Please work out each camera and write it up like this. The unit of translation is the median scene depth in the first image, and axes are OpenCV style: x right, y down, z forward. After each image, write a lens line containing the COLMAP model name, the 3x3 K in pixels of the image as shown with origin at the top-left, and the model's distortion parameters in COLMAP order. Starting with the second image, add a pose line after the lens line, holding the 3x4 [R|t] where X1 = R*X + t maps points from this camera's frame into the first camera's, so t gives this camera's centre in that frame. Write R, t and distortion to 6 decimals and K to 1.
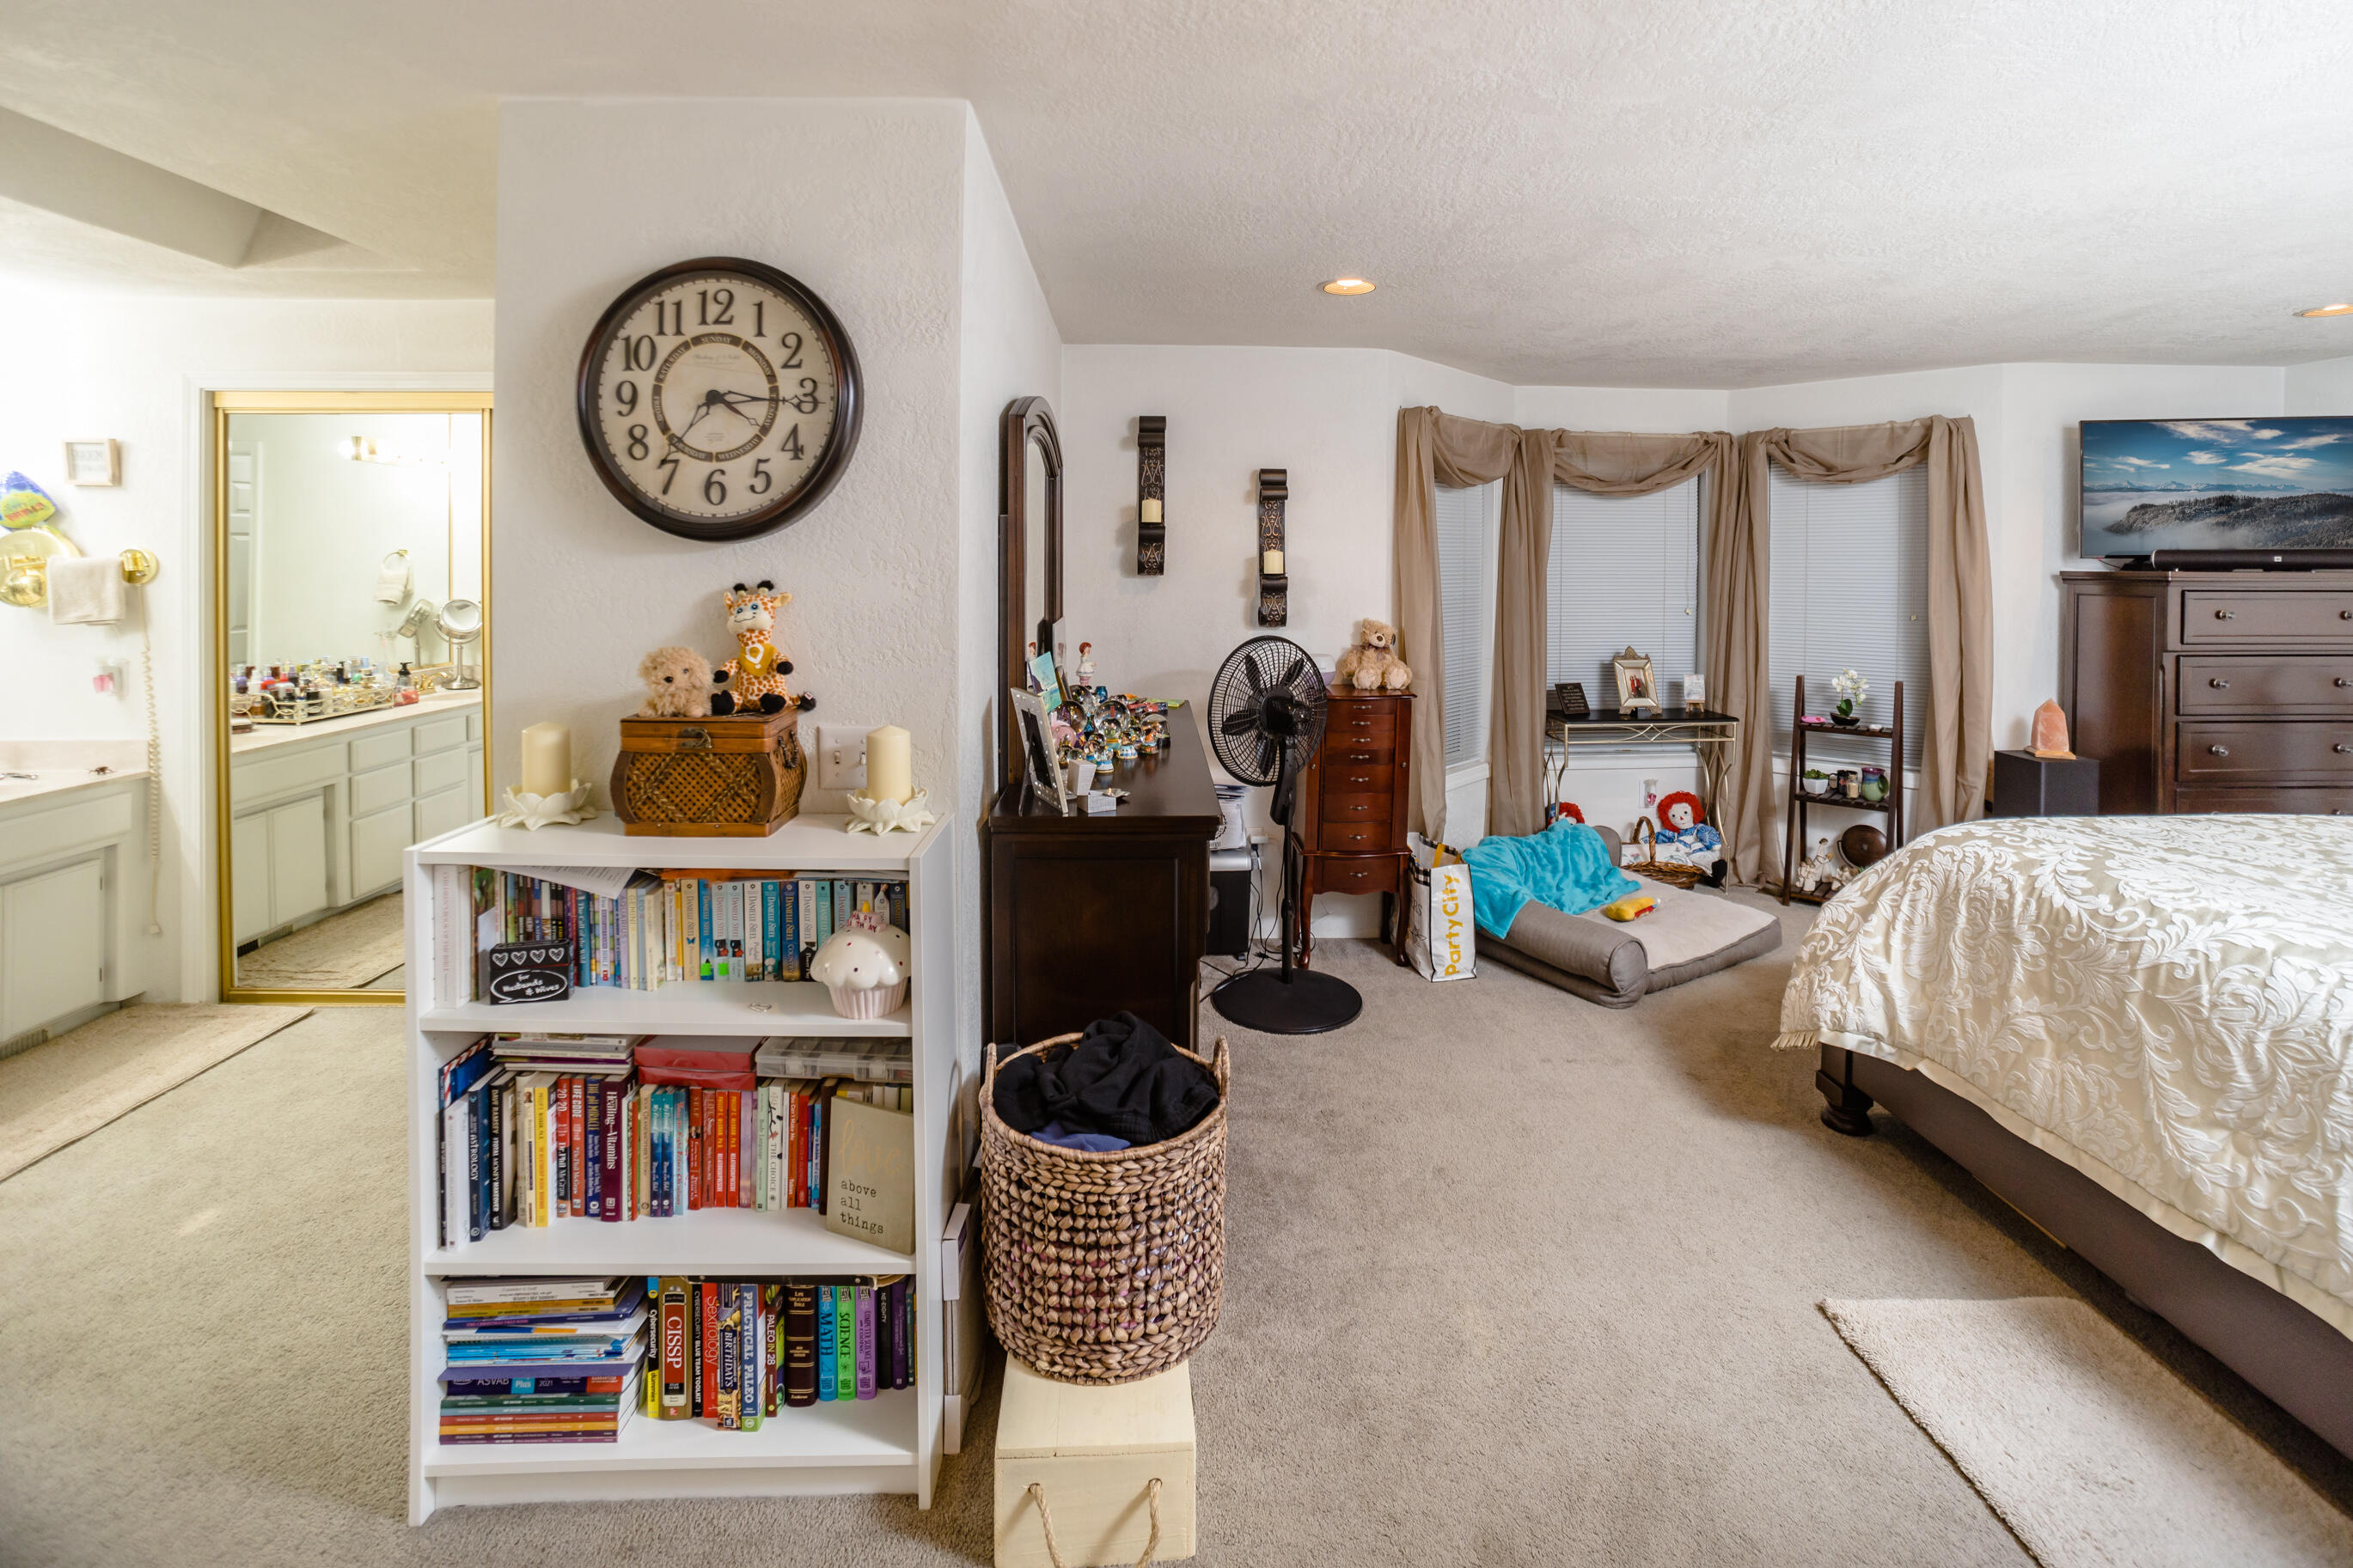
lens RADIAL K [[1057.5, 0, 1176.5], [0, 1057.5, 577.6], [0, 0, 1]] dist [-0.000399, 0.000519]
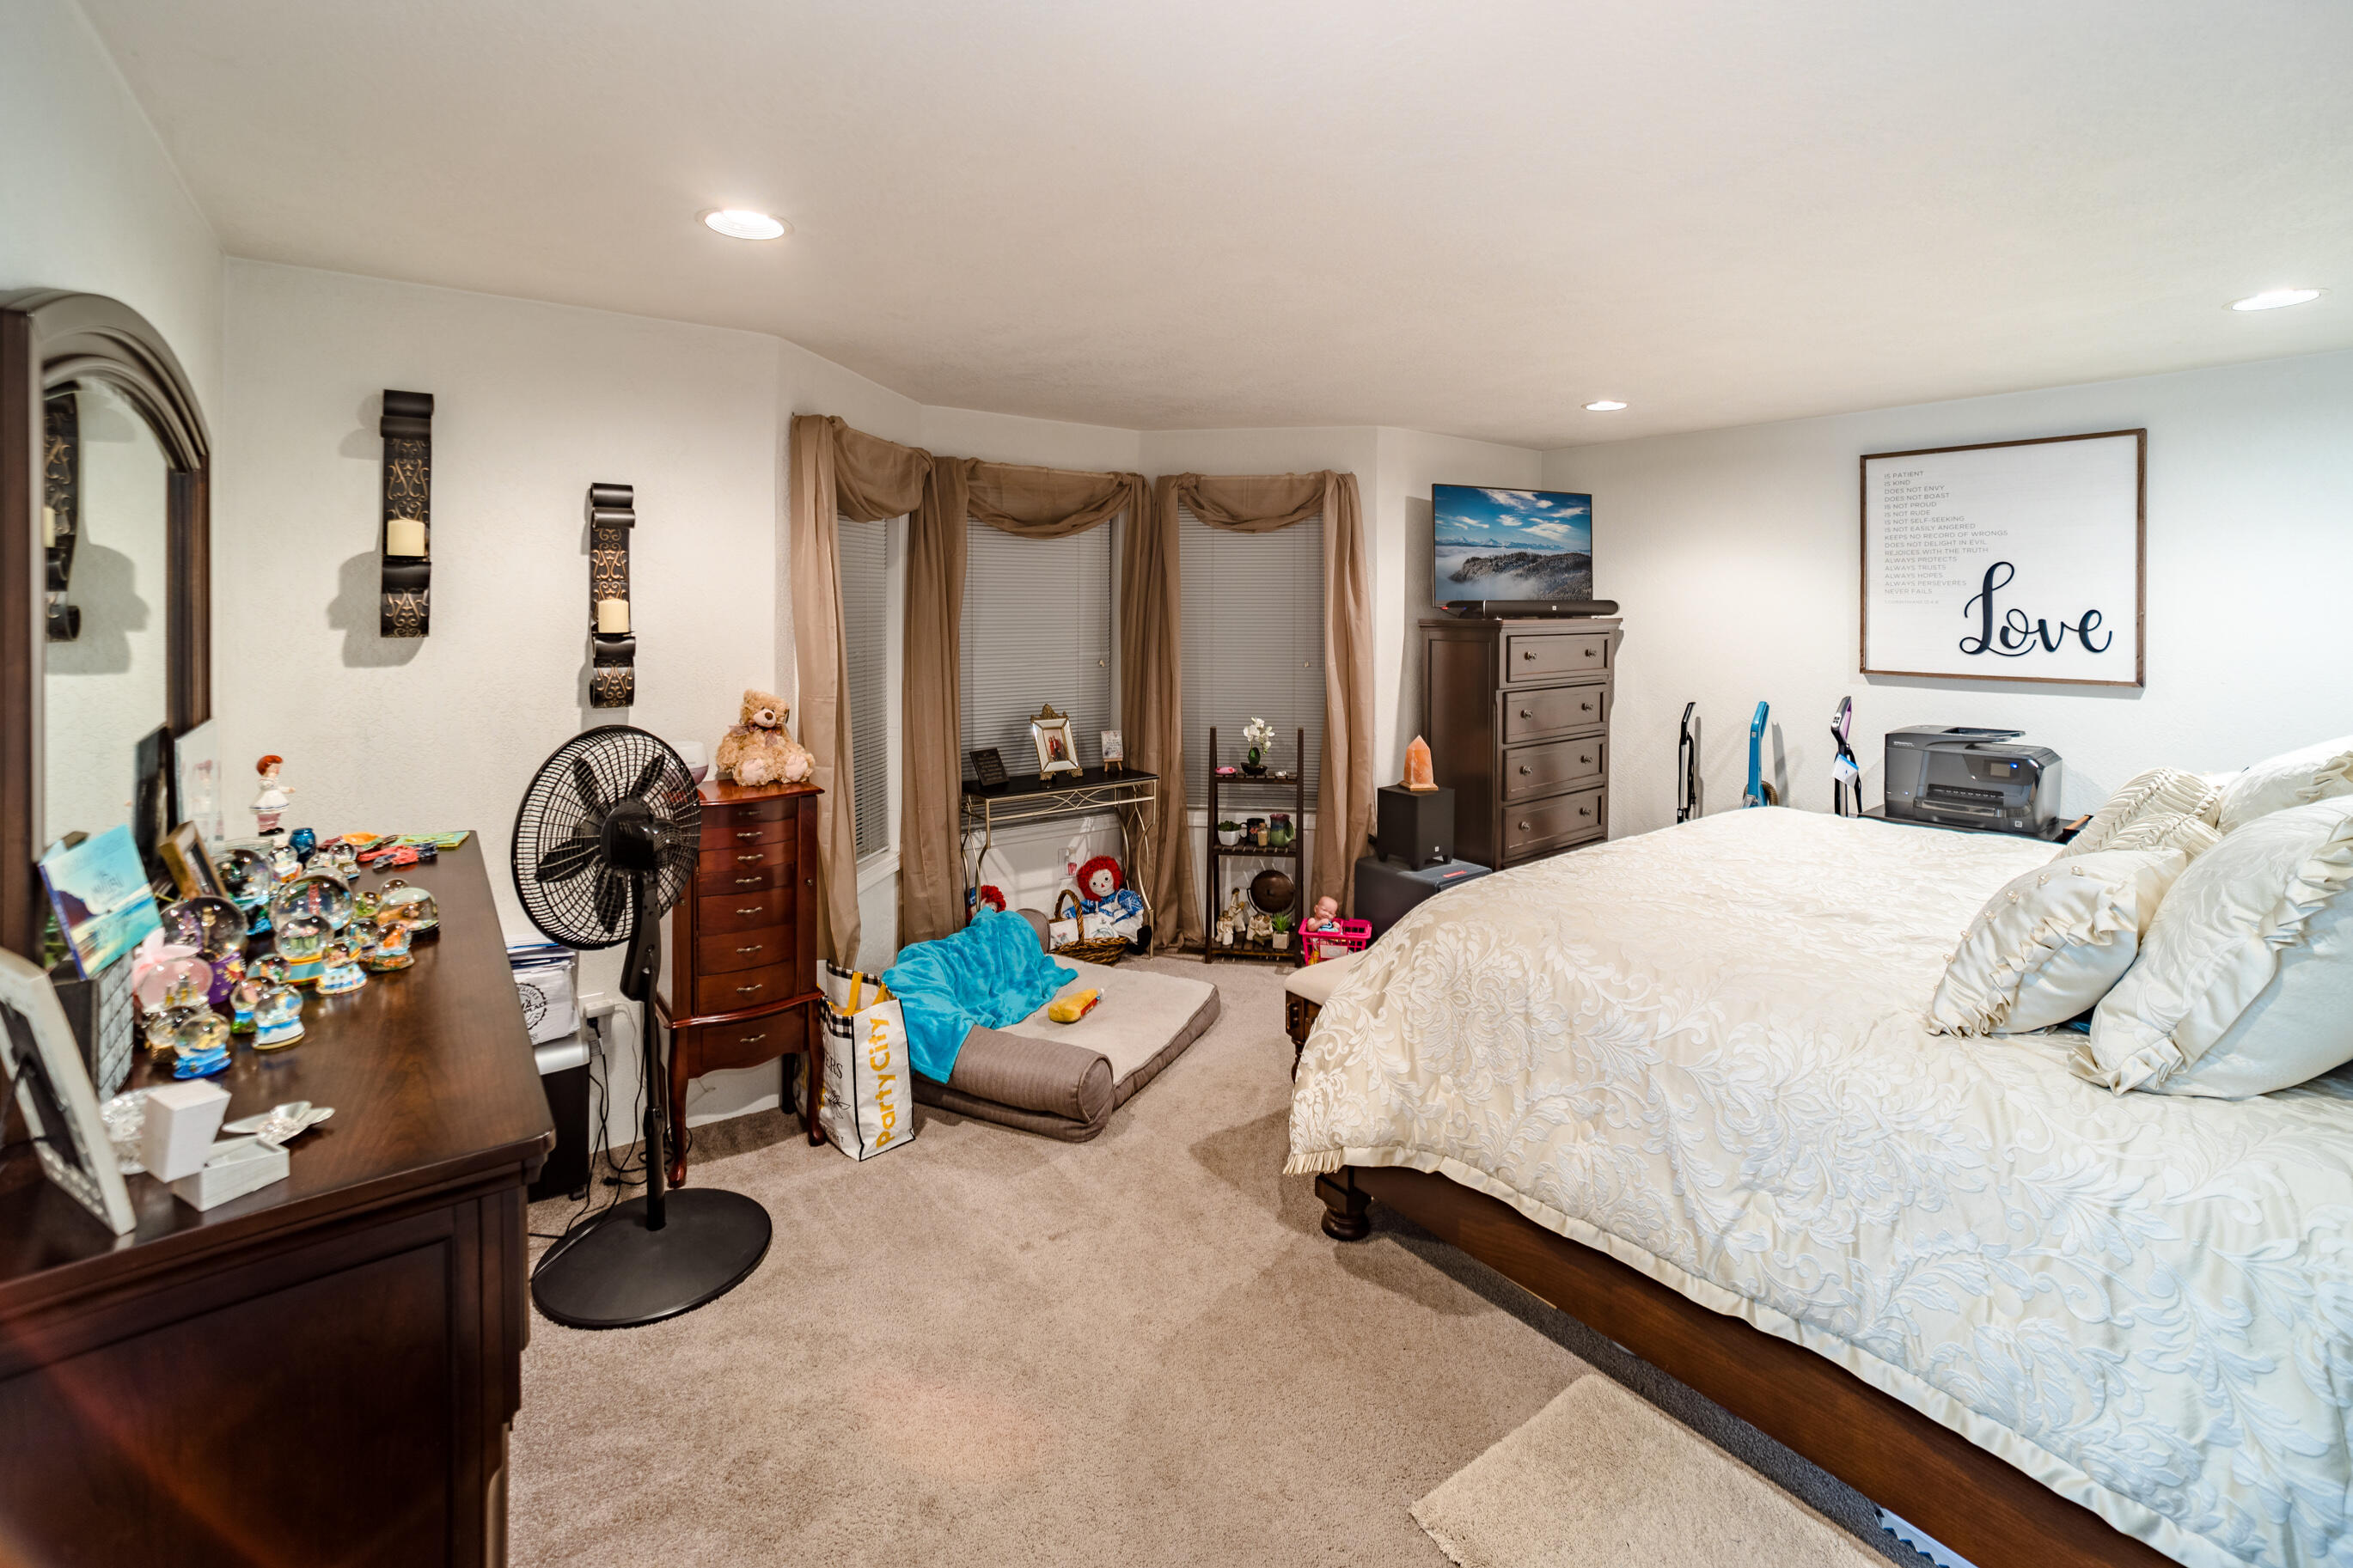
lens RADIAL K [[1053.0, 0, 1179.0], [0, 1053.0, 623.9], [0, 0, 1]] dist [-0.048010, 0.000153]
pose [[0.815386, -0.015888, 0.578700, -0.000102], [0.011244, 0.999869, 0.011607, -0.016011], [-0.578809, -0.002957, 0.815458, 0.247560]]
